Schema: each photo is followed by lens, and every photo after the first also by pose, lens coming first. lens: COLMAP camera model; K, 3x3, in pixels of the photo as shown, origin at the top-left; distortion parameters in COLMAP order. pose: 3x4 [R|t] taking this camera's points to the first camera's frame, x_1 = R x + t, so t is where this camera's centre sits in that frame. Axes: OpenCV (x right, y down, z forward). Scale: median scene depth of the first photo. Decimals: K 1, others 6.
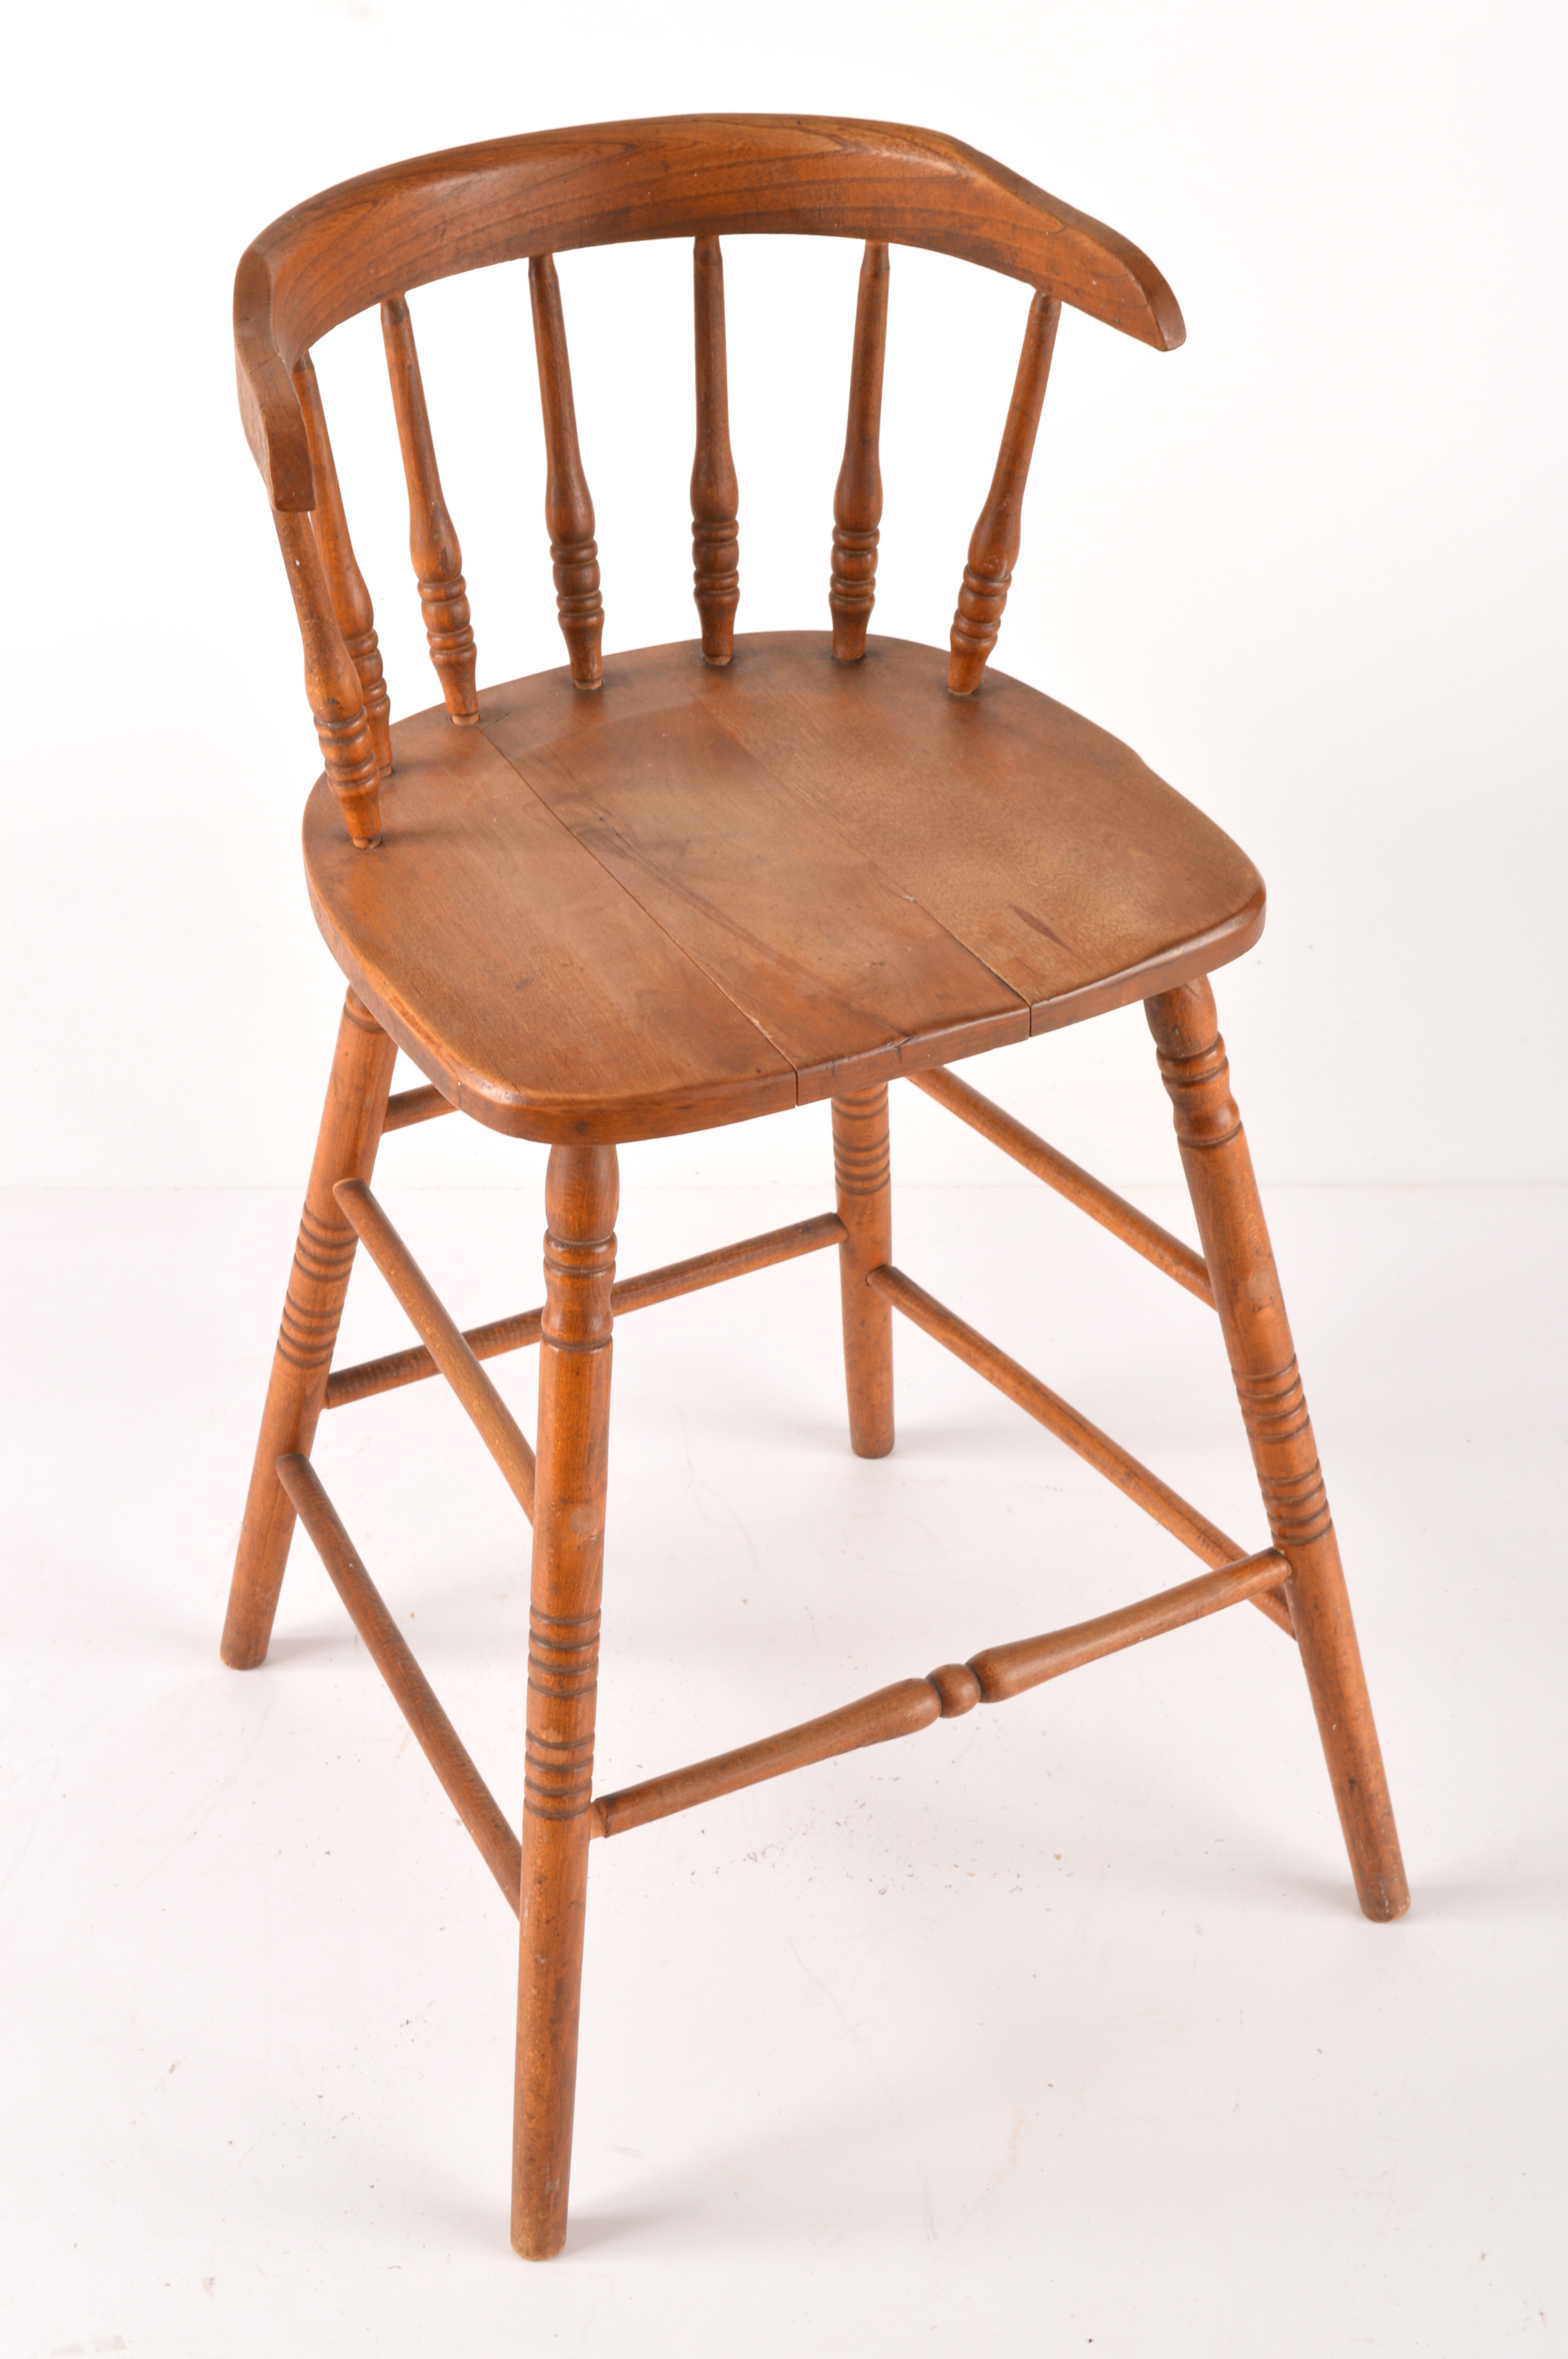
lens RADIAL K [[4078.2, 0, 784.0], [0, 4078.2, 1179.5], [0, 0, 1]] dist [0.003368, 0.149486]
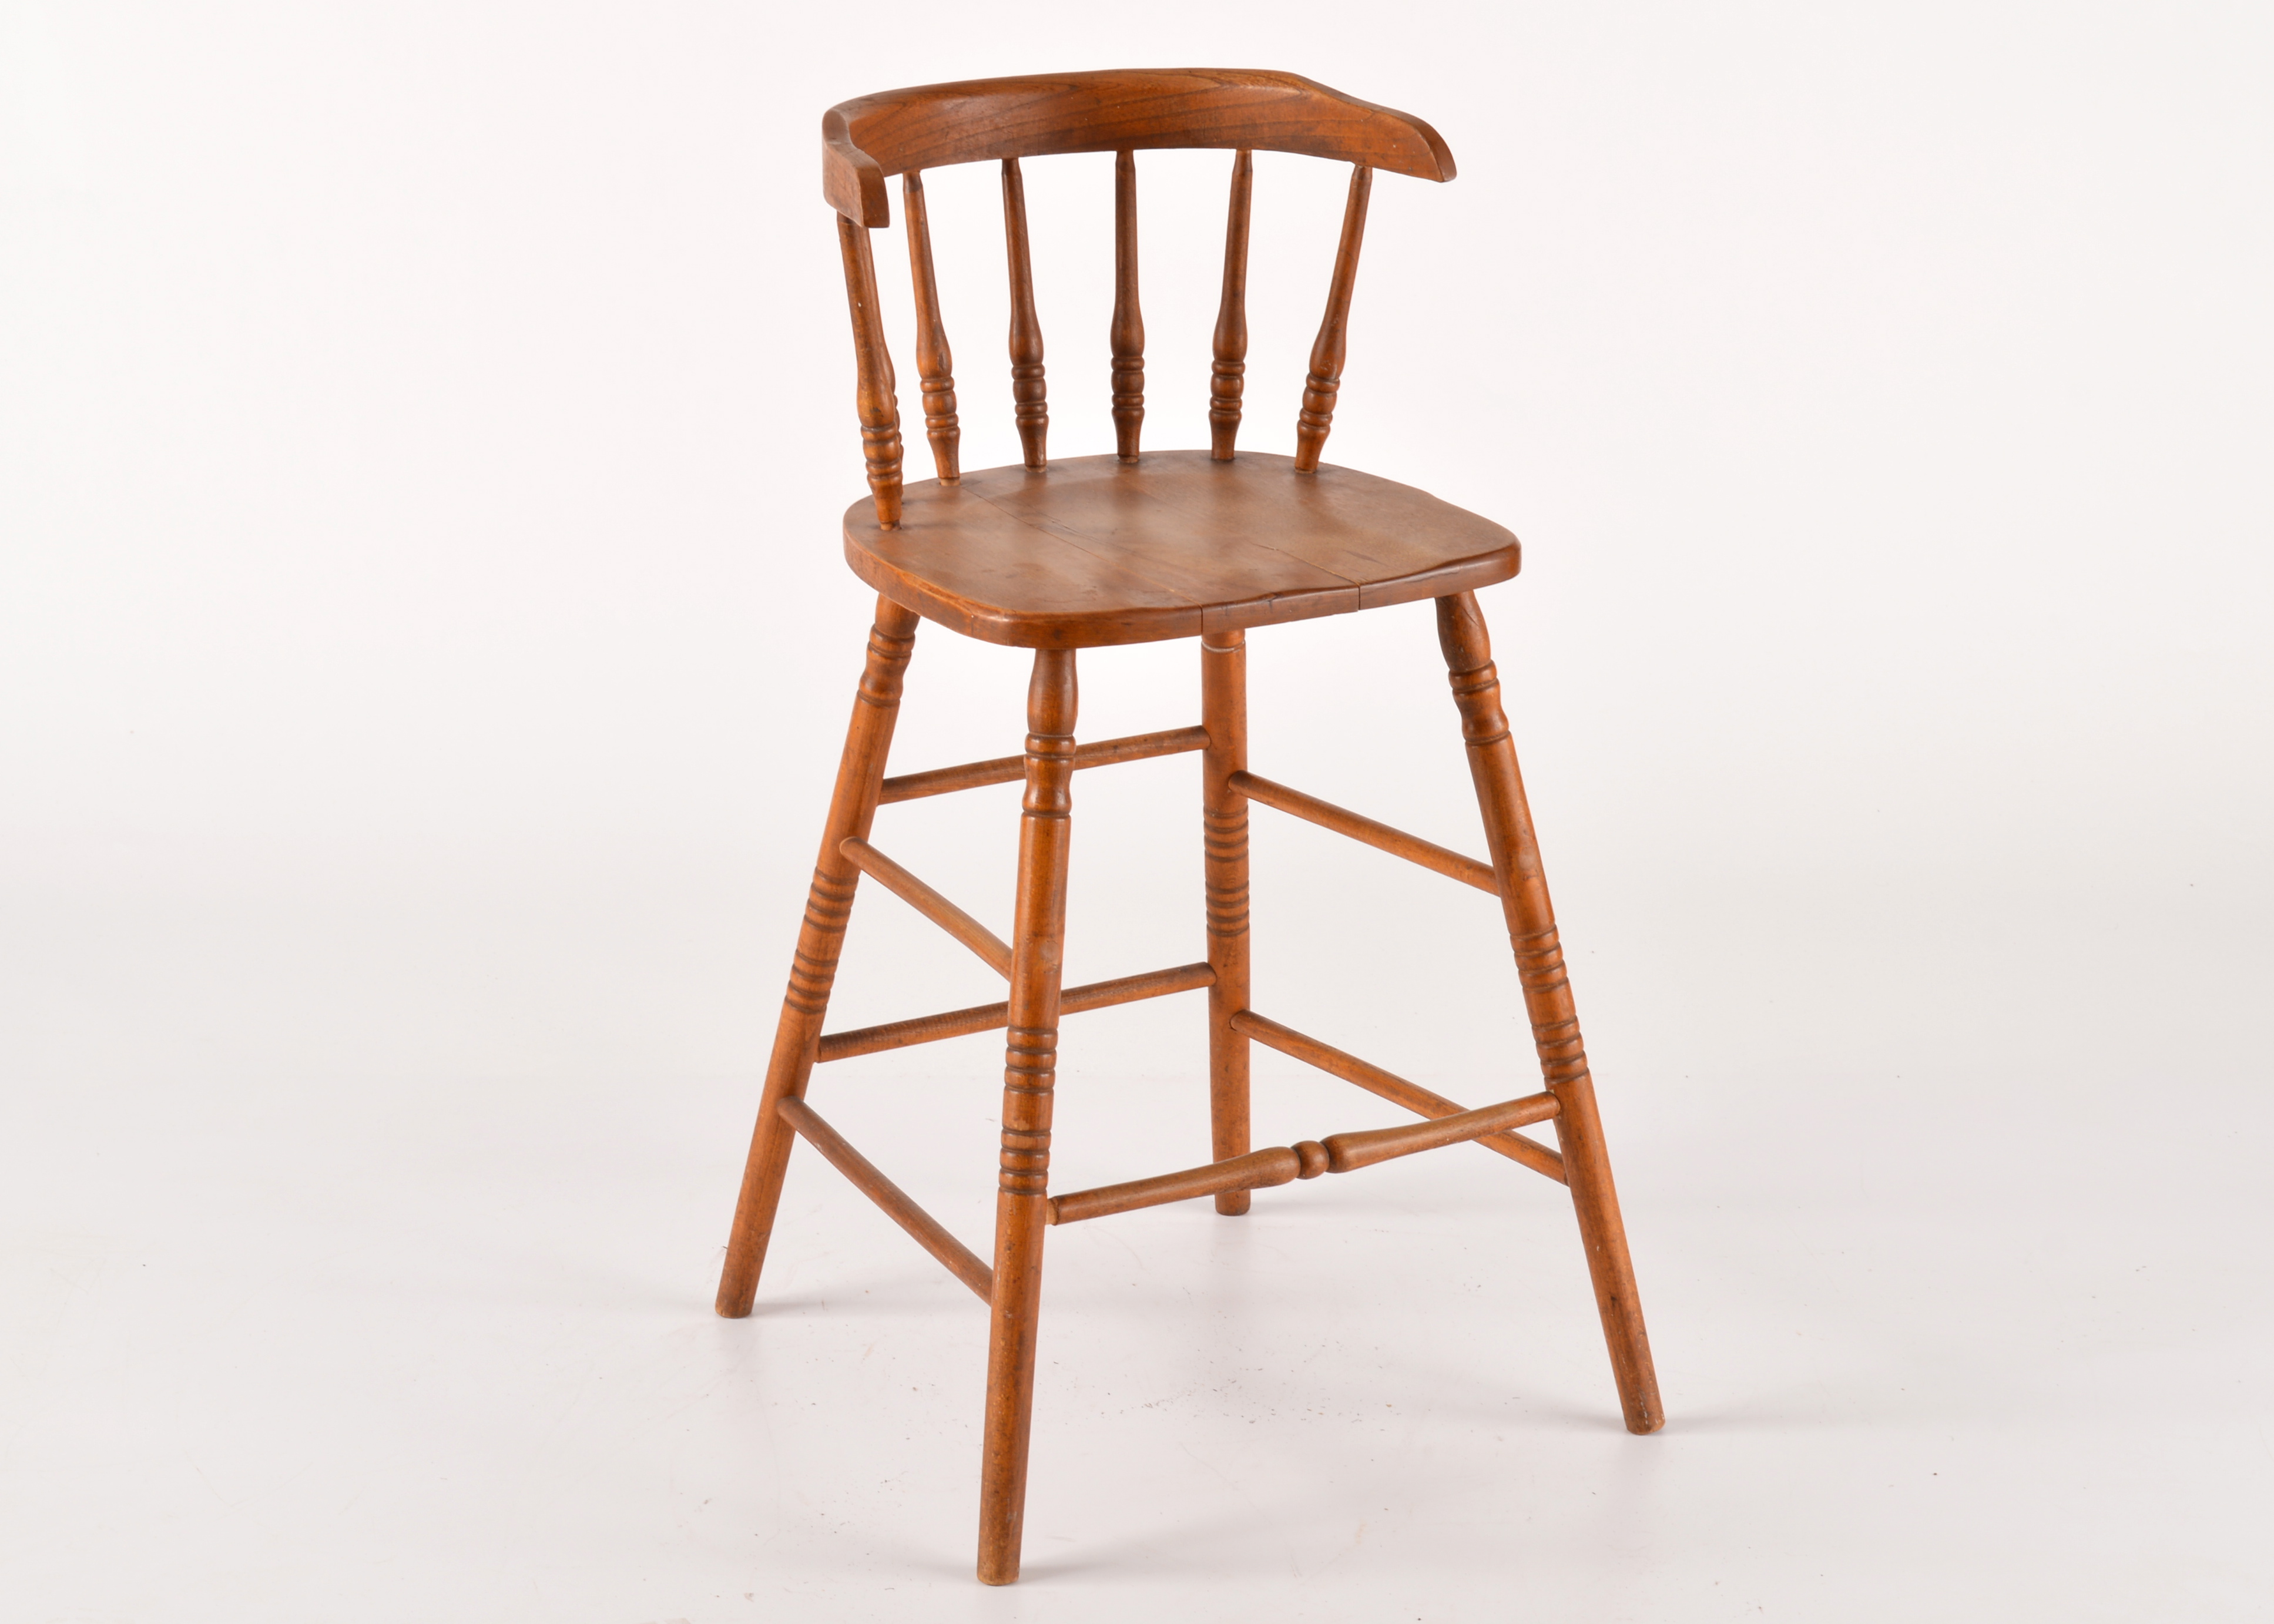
lens RADIAL K [[5191.2, 0, 1137.0], [0, 5191.2, 812.0], [0, 0, 1]] dist [0.056048, 0.039471]
pose [[0.999731, 0.003083, 0.022990, -0.055253], [0.003632, 0.958090, -0.286445, 0.508498], [-0.022910, 0.286451, 0.957821, -0.677151]]
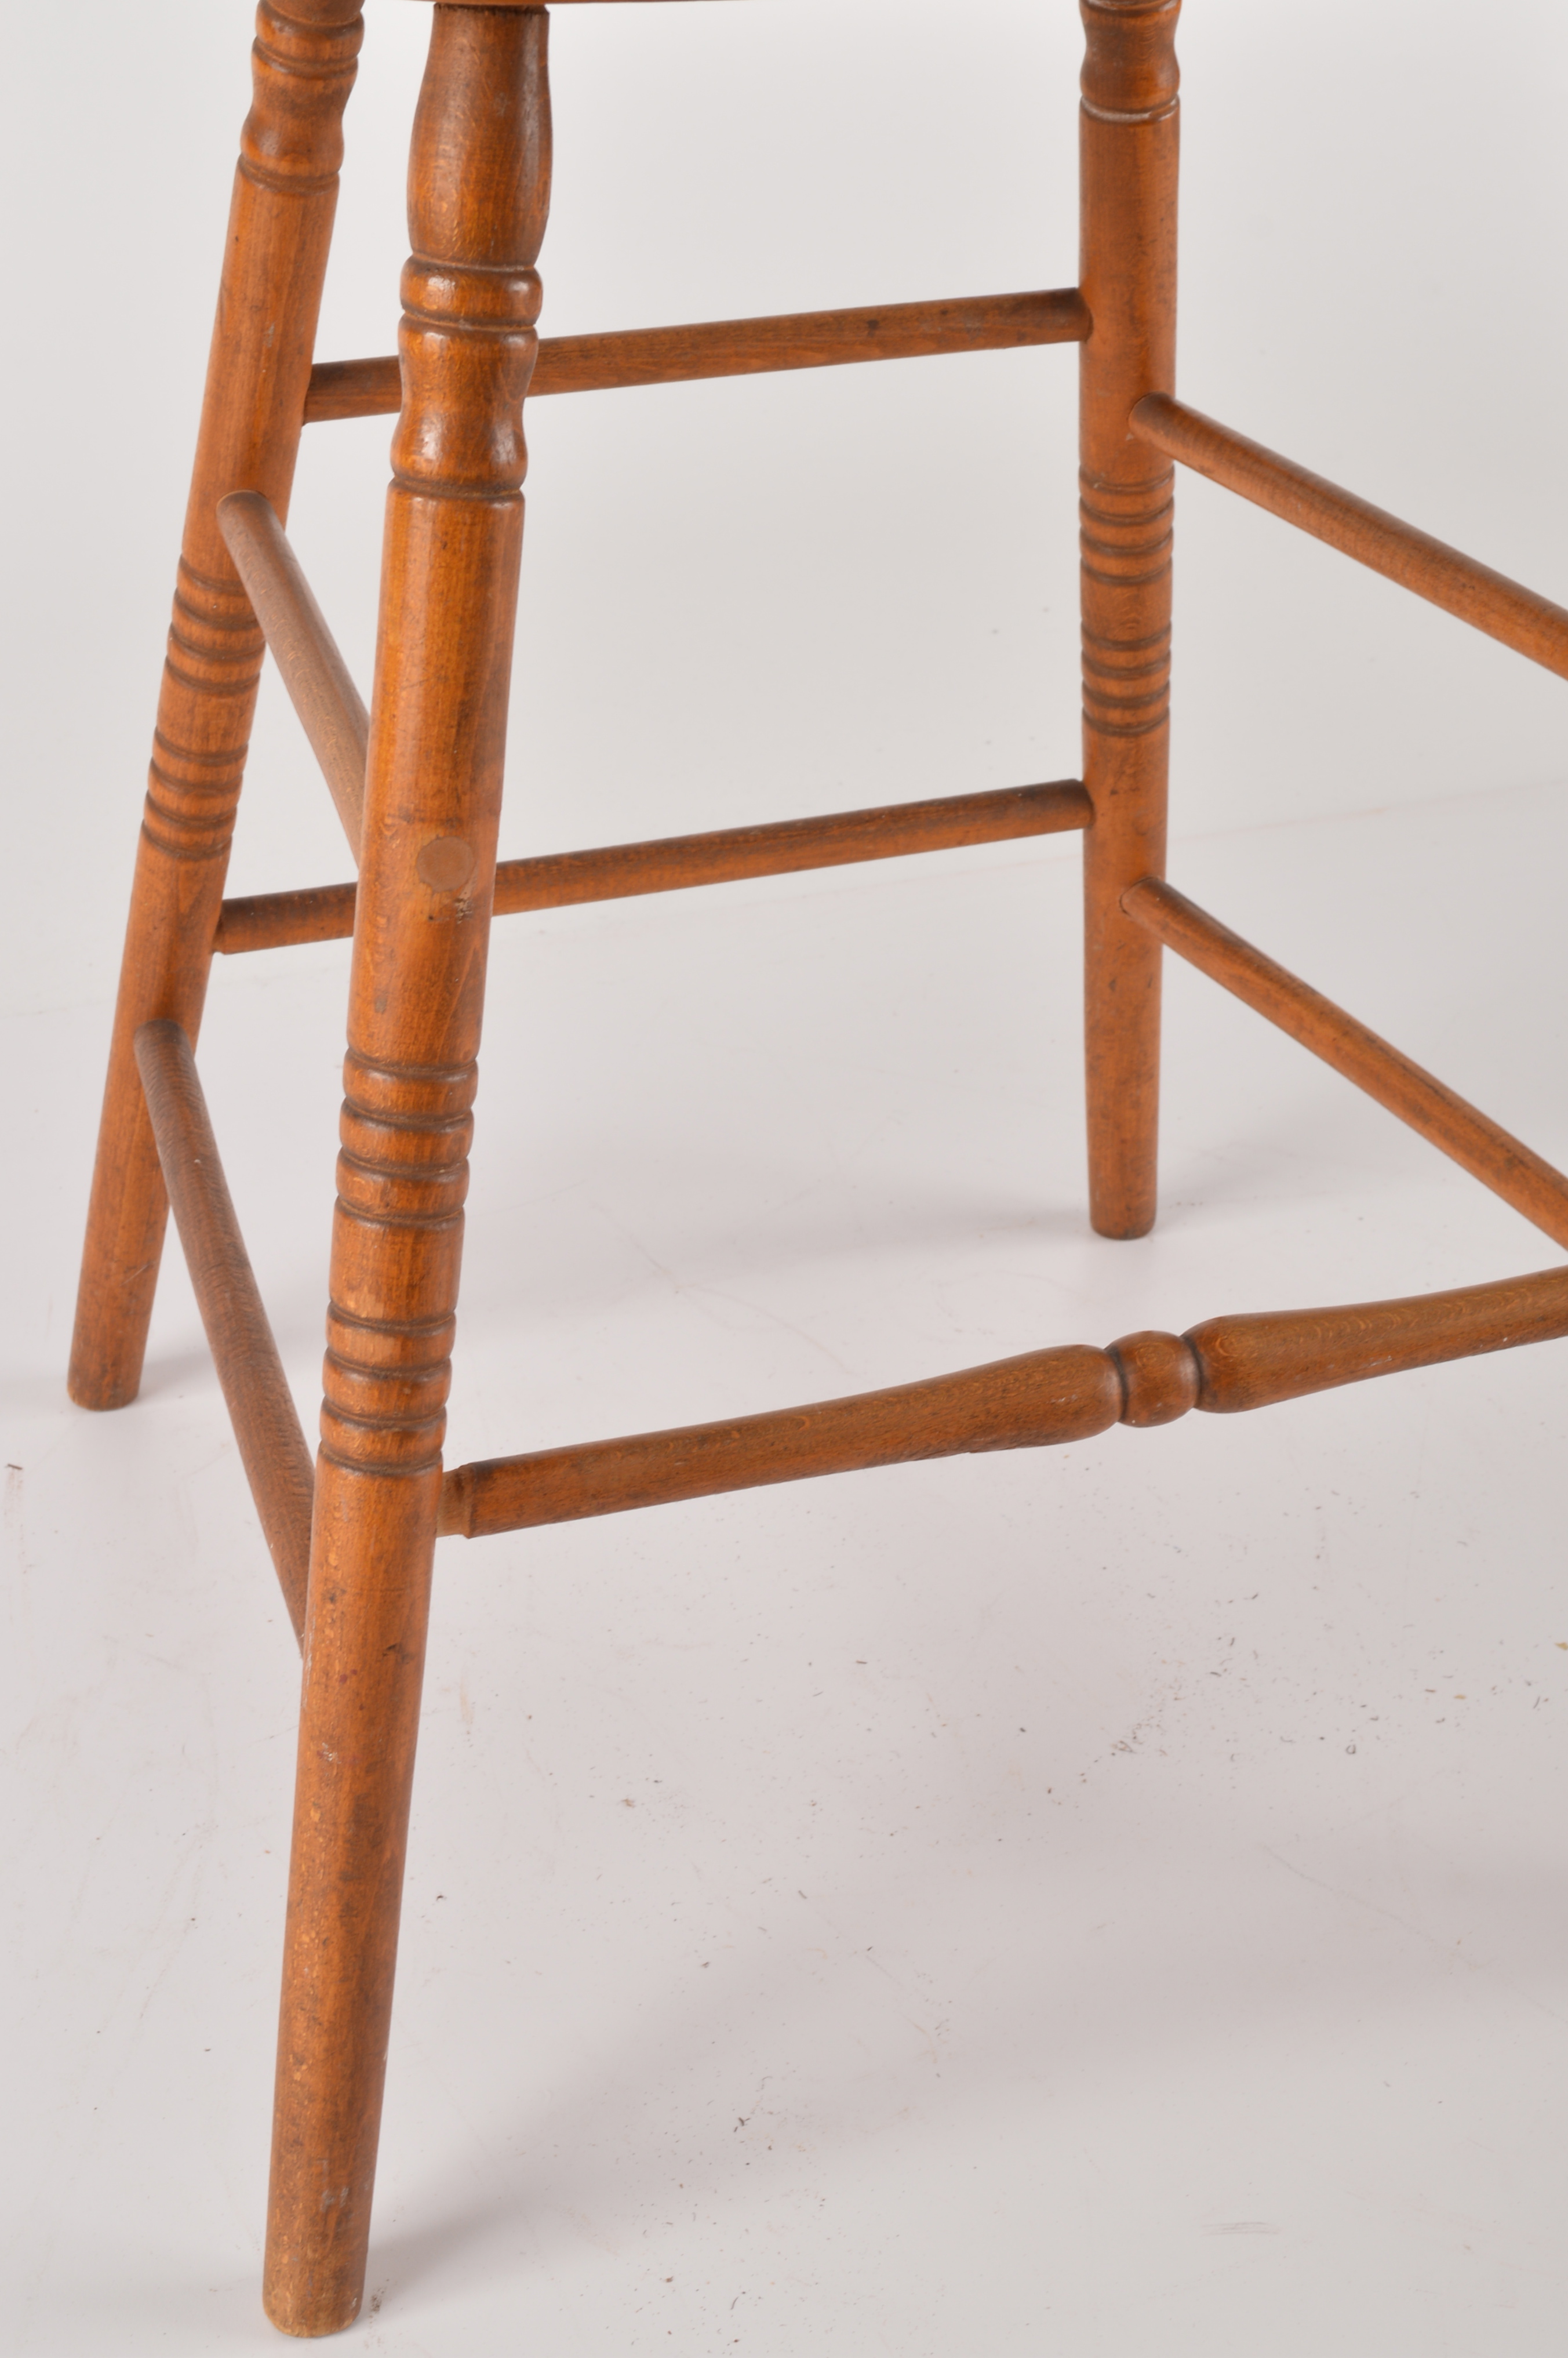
lens RADIAL K [[3830.7, 0, 722.1], [0, 3830.7, 1181.5], [0, 0, 1]] dist [0.022047, 0.054503]
pose [[0.987201, 0.087140, -0.133571, 0.050858], [-0.098389, 0.991922, -0.080062, 0.146508], [0.125516, 0.092179, 0.987800, 0.482602]]
